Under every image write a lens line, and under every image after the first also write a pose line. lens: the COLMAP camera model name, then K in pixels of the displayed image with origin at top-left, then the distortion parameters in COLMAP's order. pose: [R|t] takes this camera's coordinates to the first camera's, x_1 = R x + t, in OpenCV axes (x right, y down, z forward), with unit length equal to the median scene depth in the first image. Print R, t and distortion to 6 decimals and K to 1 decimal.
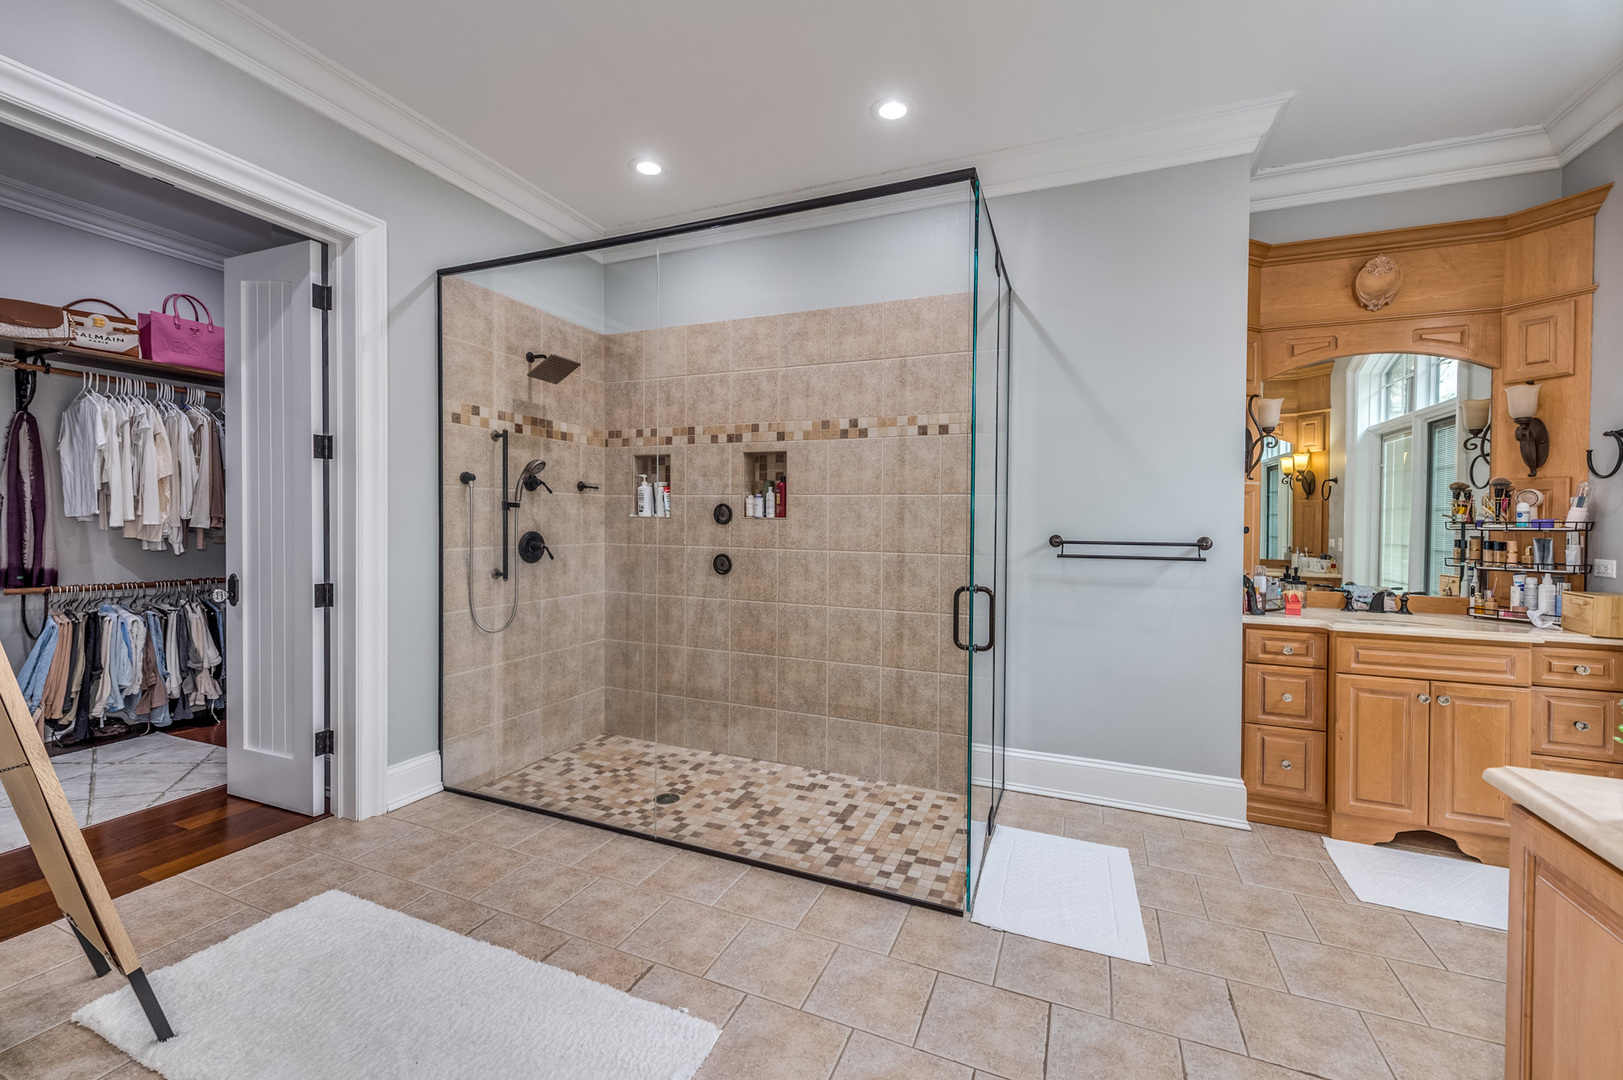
lens RADIAL K [[639.3, 0, 831.1], [0, 639.3, 509.7], [0, 0, 1]] dist [0.011270, -0.000163]
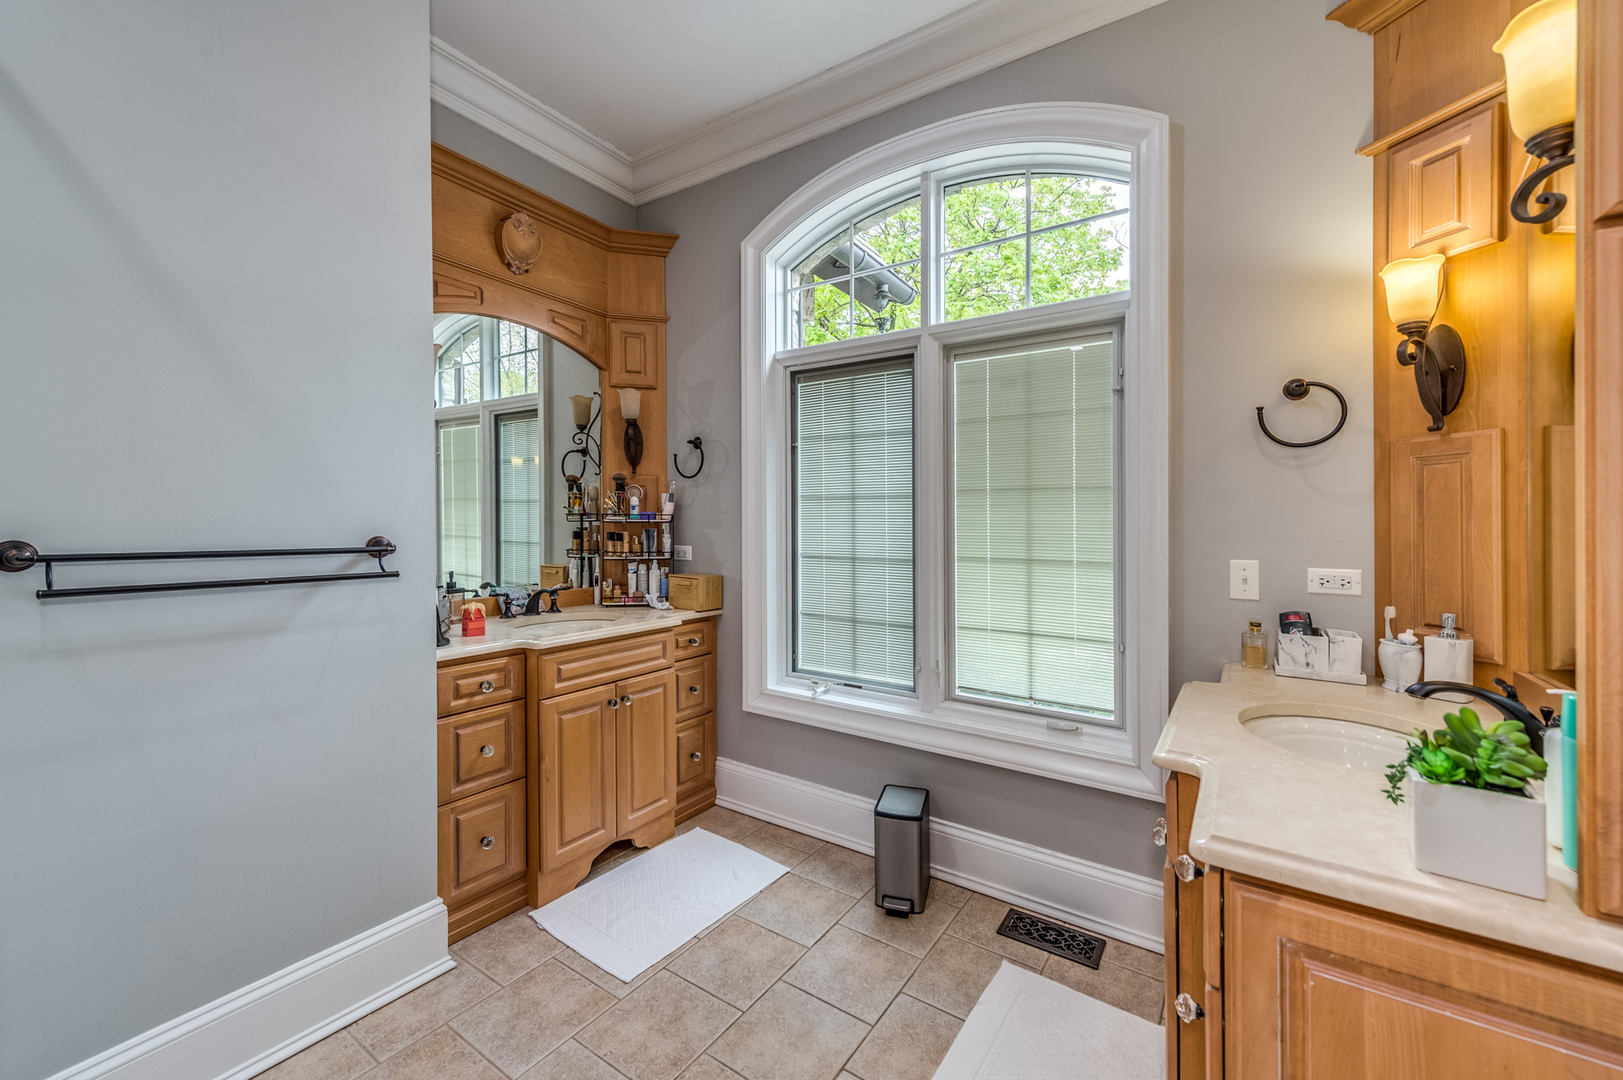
lens RADIAL K [[641.3, 0, 810.6], [0, 641.3, 531.5], [0, 0, 1]] dist [0.017218, -0.000277]
pose [[0.213234, -0.021324, 0.976768, 0.067245], [-0.029116, 0.999179, 0.028170, 0.008497], [-0.976567, -0.034447, 0.212438, 0.474754]]
